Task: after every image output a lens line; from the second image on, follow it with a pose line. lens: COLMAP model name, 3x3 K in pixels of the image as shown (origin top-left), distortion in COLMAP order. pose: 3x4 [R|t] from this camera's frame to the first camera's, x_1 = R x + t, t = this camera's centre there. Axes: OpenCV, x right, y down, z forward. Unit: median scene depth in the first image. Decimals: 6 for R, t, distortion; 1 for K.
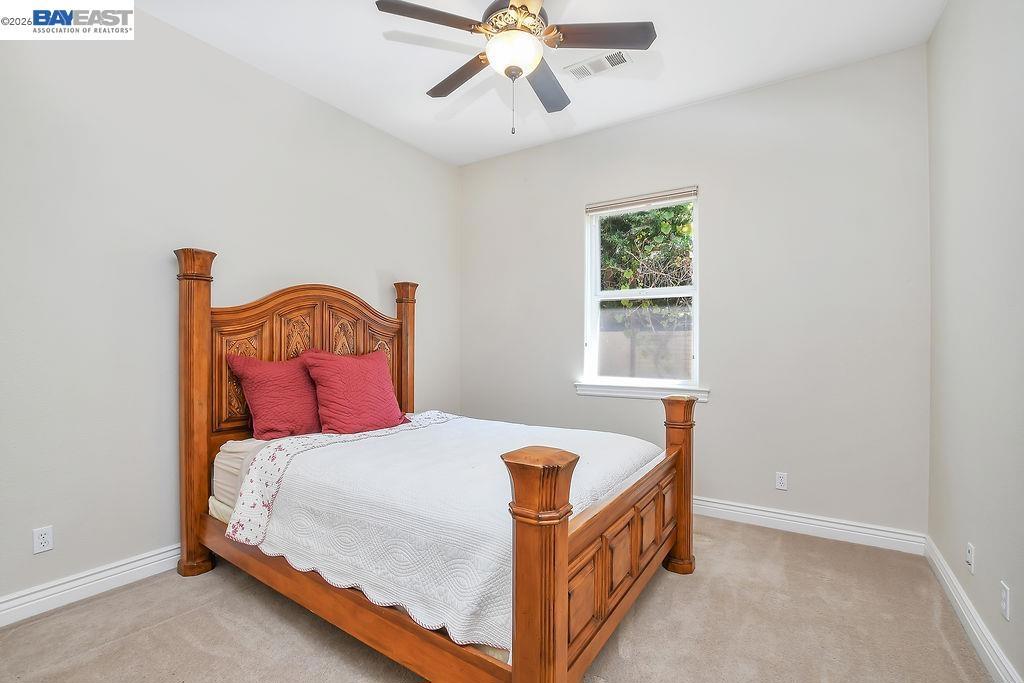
lens RADIAL K [[472.4, 0, 510.9], [0, 472.4, 346.6], [0, 0, 1]] dist [-0.022940, 0.000855]
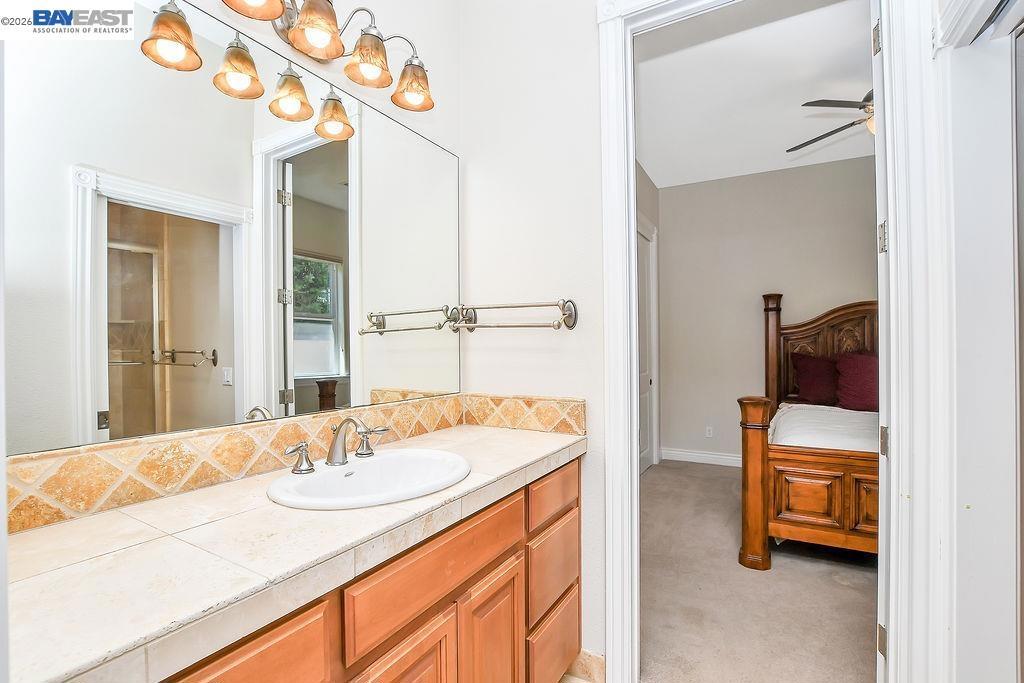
lens RADIAL K [[472.4, 0, 512.0], [0, 472.4, 343.9], [0, 0, 1]] dist [-0.022940, 0.000855]
pose [[0.029291, -0.004313, -0.999562, 1.016699], [0.004298, 0.999982, -0.004189, -0.012652], [0.999562, -0.004173, 0.029309, -0.037387]]
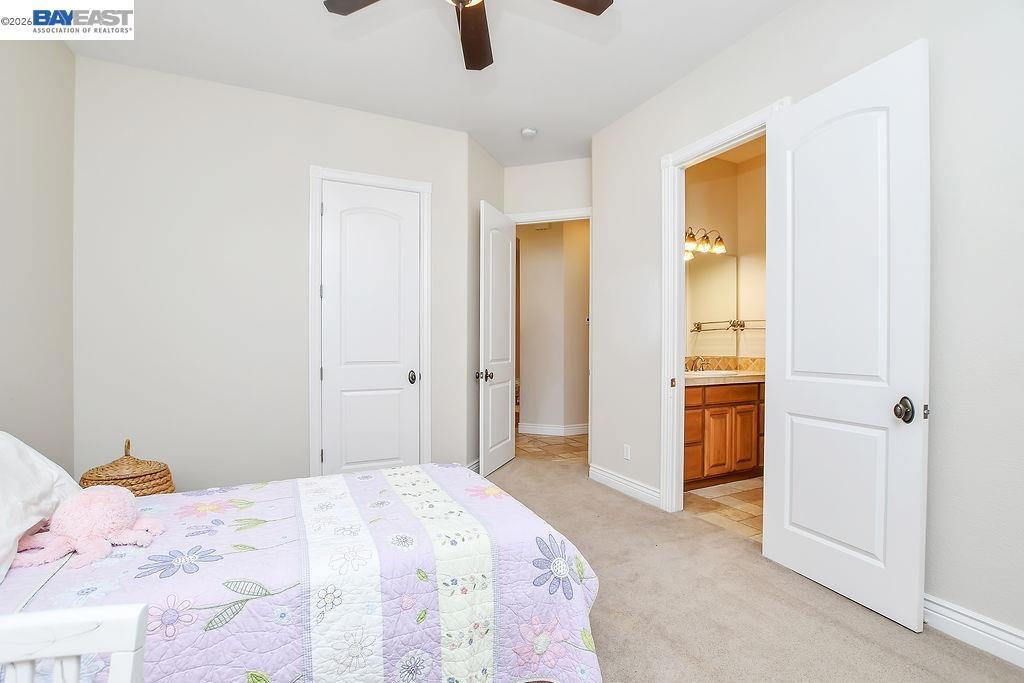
lens RADIAL K [[472.4, 0, 511.1], [0, 472.4, 343.3], [0, 0, 1]] dist [-0.022940, 0.000855]
pose [[-0.523601, -0.000502, -0.851963, 4.942559], [-0.004514, 0.999987, 0.002185, 0.063458], [0.851952, 0.004990, -0.523597, 0.426994]]
